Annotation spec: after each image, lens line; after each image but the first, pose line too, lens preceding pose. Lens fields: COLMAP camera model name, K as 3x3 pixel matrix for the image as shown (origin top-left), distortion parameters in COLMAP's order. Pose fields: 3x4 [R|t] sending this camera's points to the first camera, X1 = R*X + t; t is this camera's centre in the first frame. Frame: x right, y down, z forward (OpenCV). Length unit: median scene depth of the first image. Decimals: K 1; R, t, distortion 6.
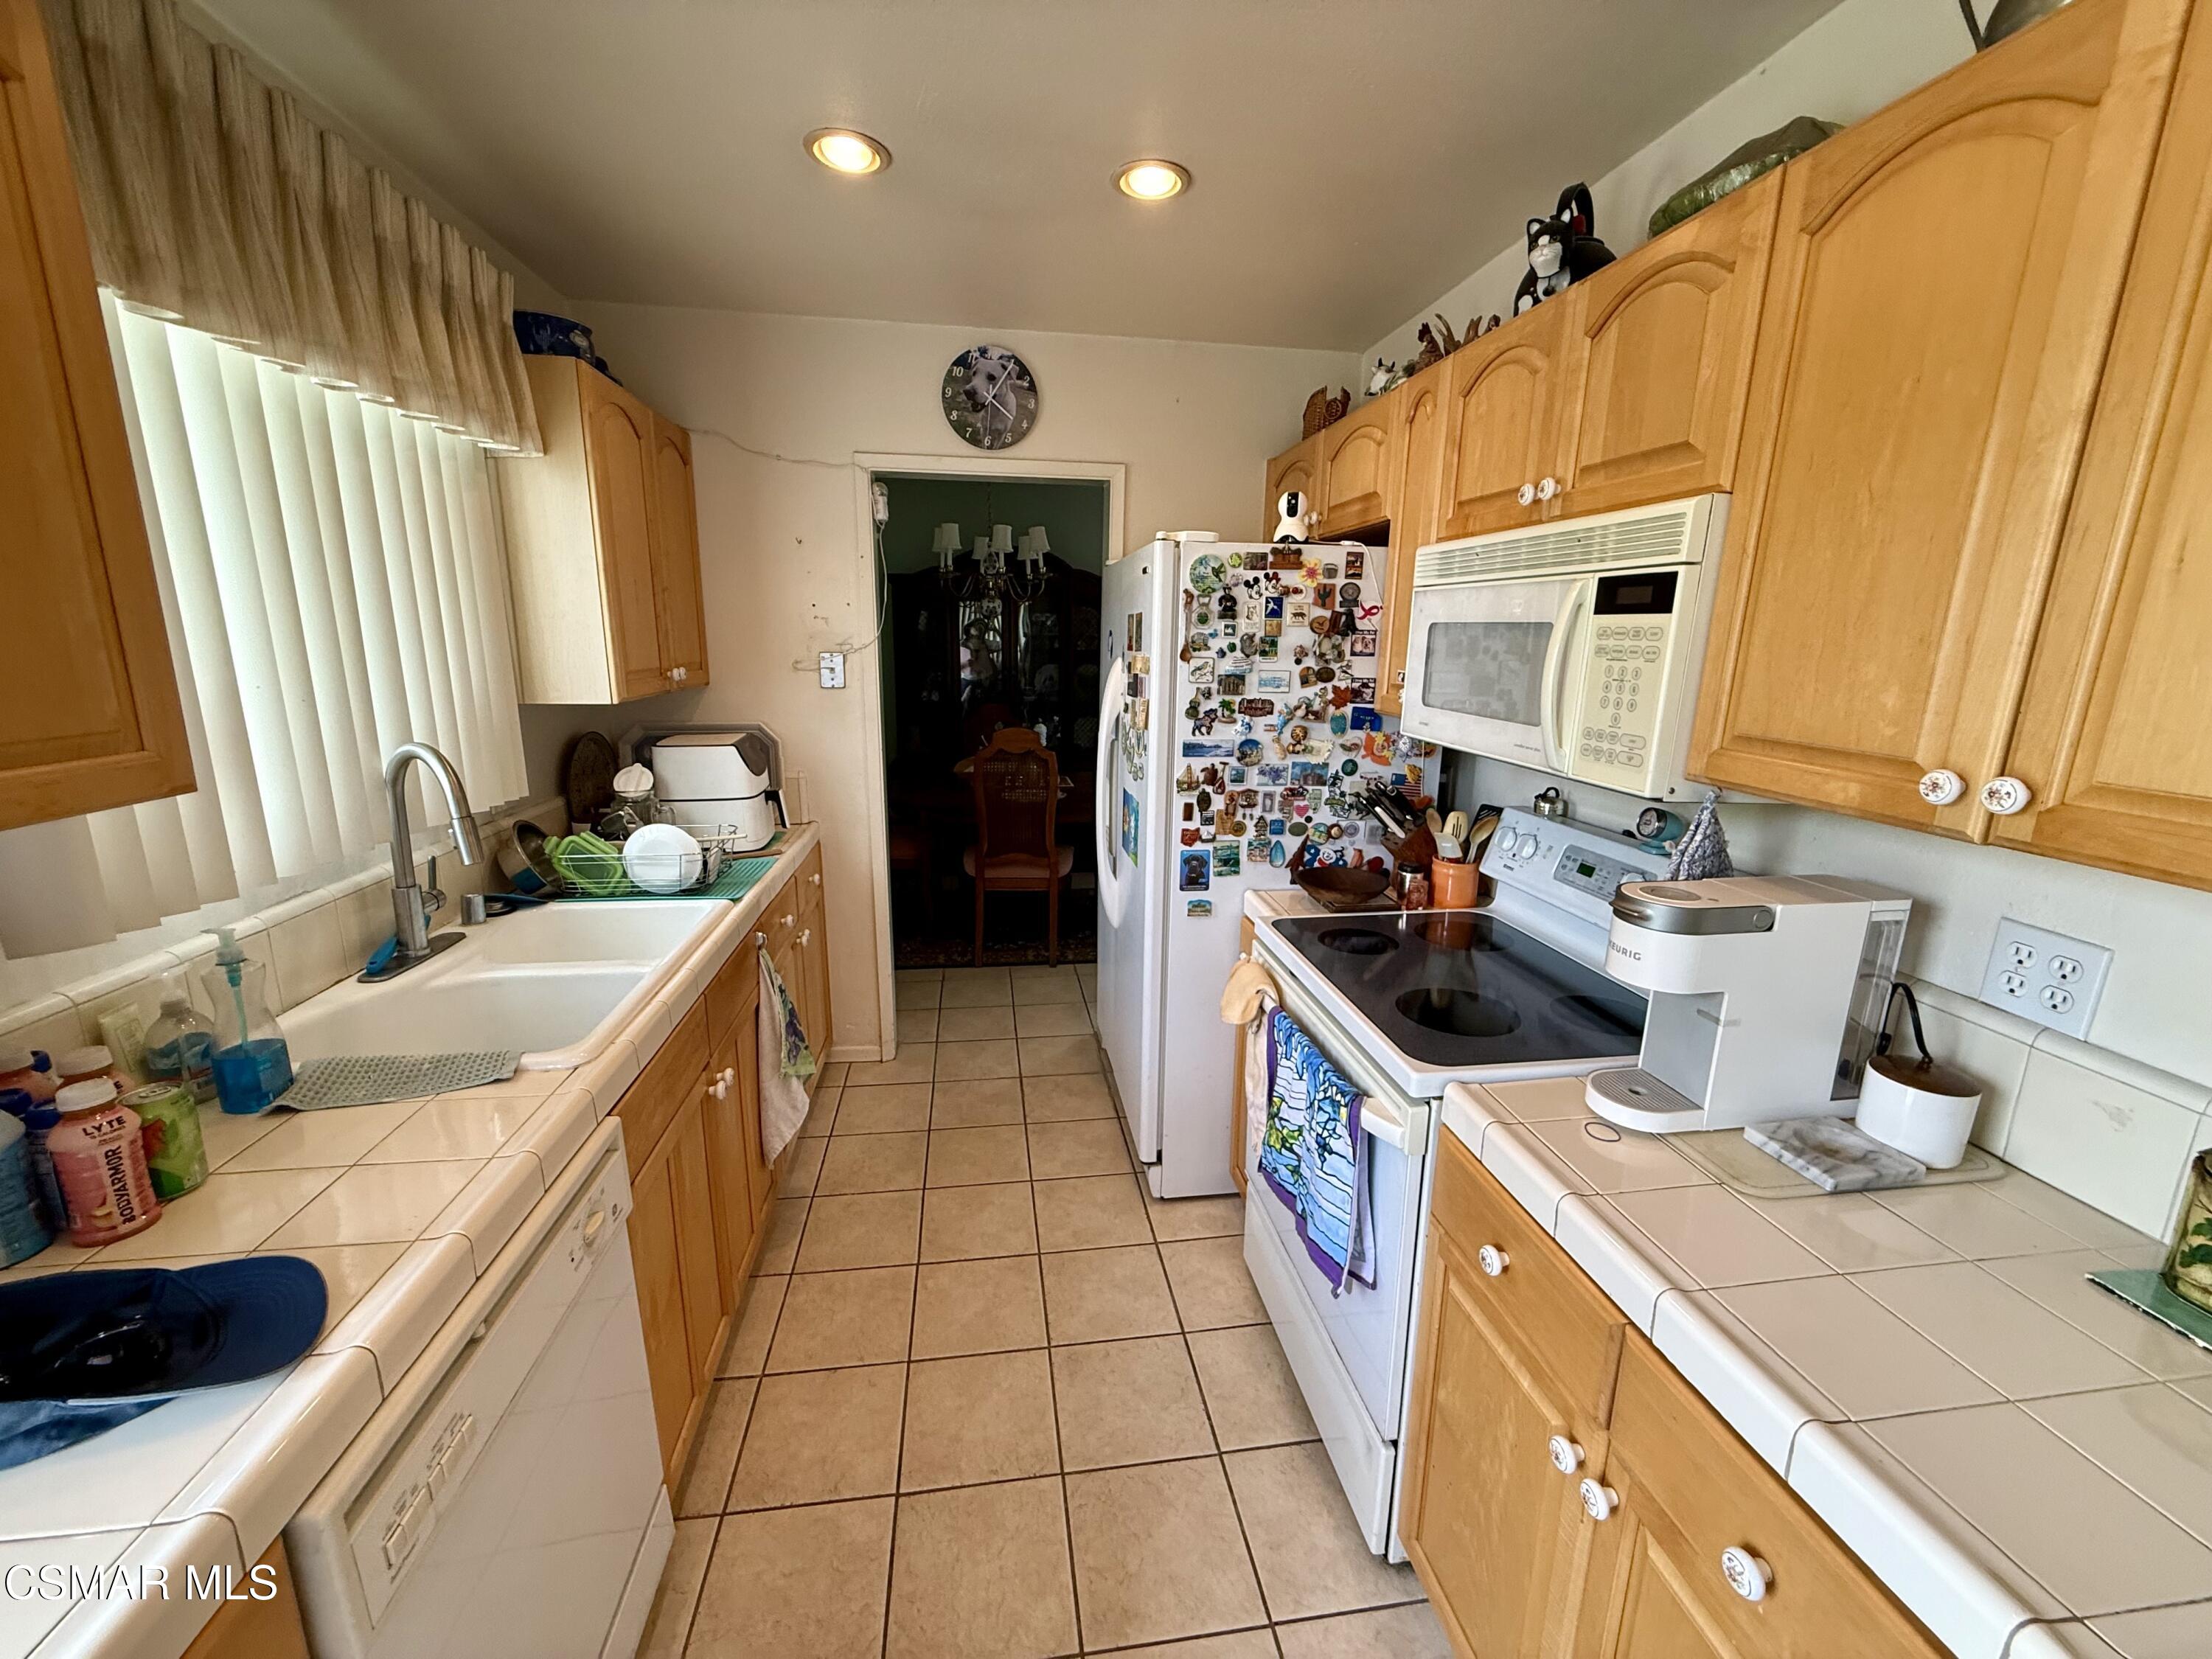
lens RADIAL K [[879.1, 0, 1100.8], [0, 879.1, 828.6], [0, 0, 1]] dist [0.000627, -0.000682]
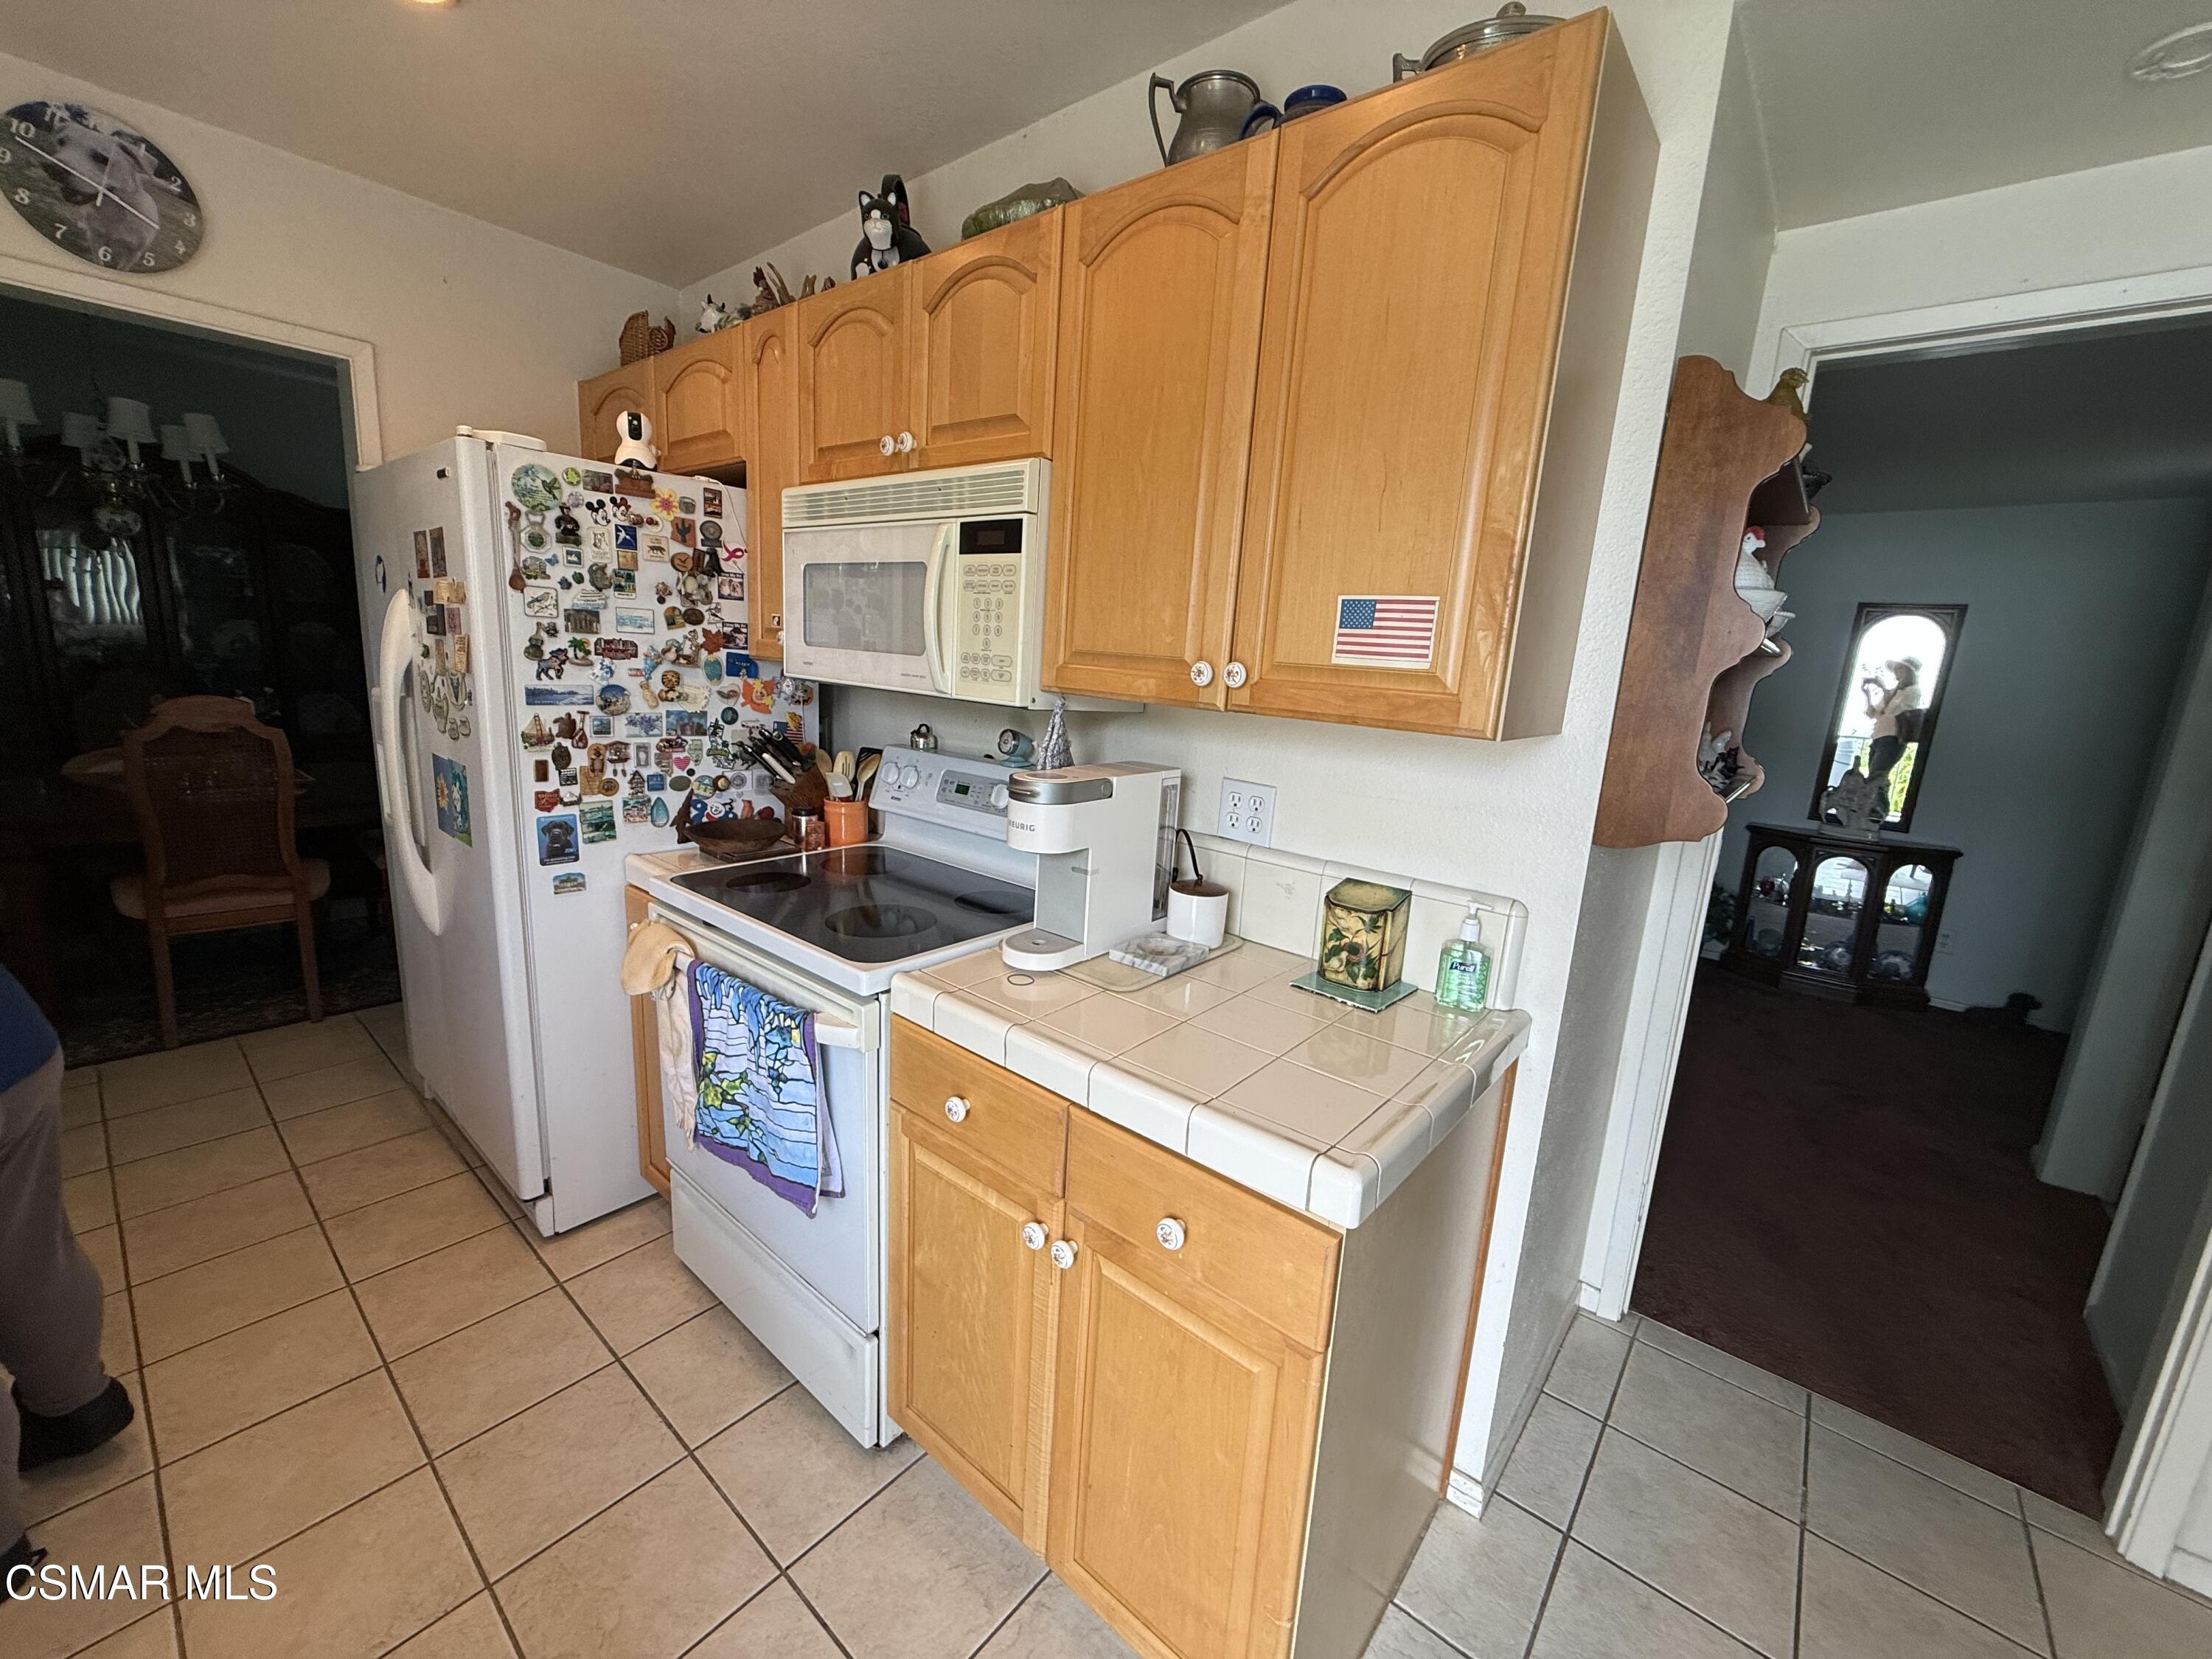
lens RADIAL K [[879.1, 0, 1102.7], [0, 879.1, 828.5], [0, 0, 1]] dist [0.000627, -0.000682]
pose [[0.744208, -0.103323, 0.659908, -0.088389], [0.098106, 0.994157, 0.045019, 0.071731], [-0.660704, 0.031238, 0.749996, 0.012476]]
